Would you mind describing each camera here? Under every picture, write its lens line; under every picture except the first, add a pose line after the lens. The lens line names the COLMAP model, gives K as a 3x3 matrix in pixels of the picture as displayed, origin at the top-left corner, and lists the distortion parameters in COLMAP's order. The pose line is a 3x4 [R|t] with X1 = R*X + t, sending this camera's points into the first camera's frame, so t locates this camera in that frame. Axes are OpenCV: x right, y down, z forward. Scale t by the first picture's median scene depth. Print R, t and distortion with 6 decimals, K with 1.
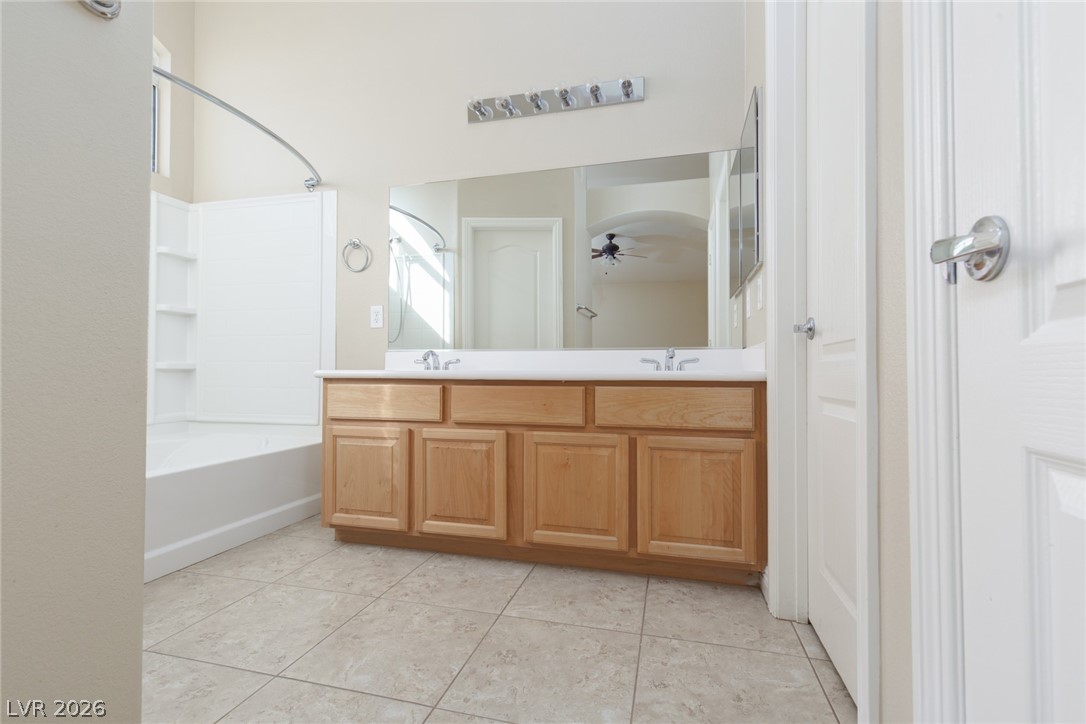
lens RADIAL K [[491.7, 0, 544.9], [0, 491.7, 363.6], [0, 0, 1]] dist [0.005822, -0.000214]
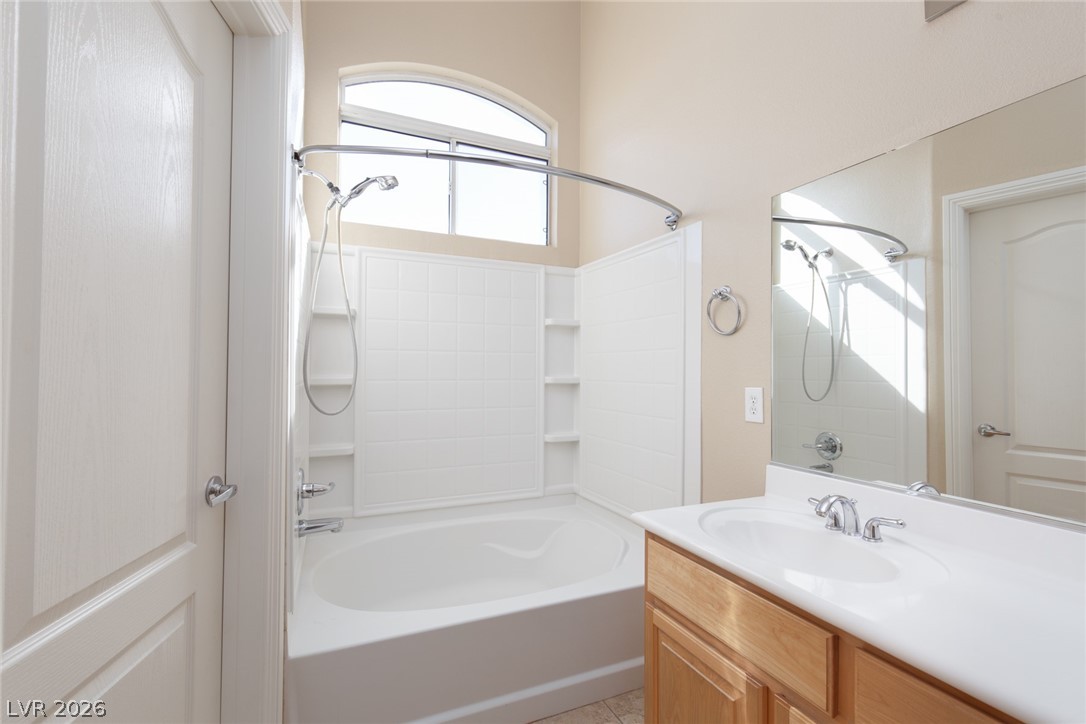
lens RADIAL K [[491.7, 0, 540.2], [0, 491.7, 364.0], [0, 0, 1]] dist [0.005822, -0.000214]
pose [[0.631644, -0.012292, -0.775161, -0.018175], [0.007766, 0.999924, -0.009528, -0.128438], [0.775220, -0.000001, 0.631691, 0.338296]]
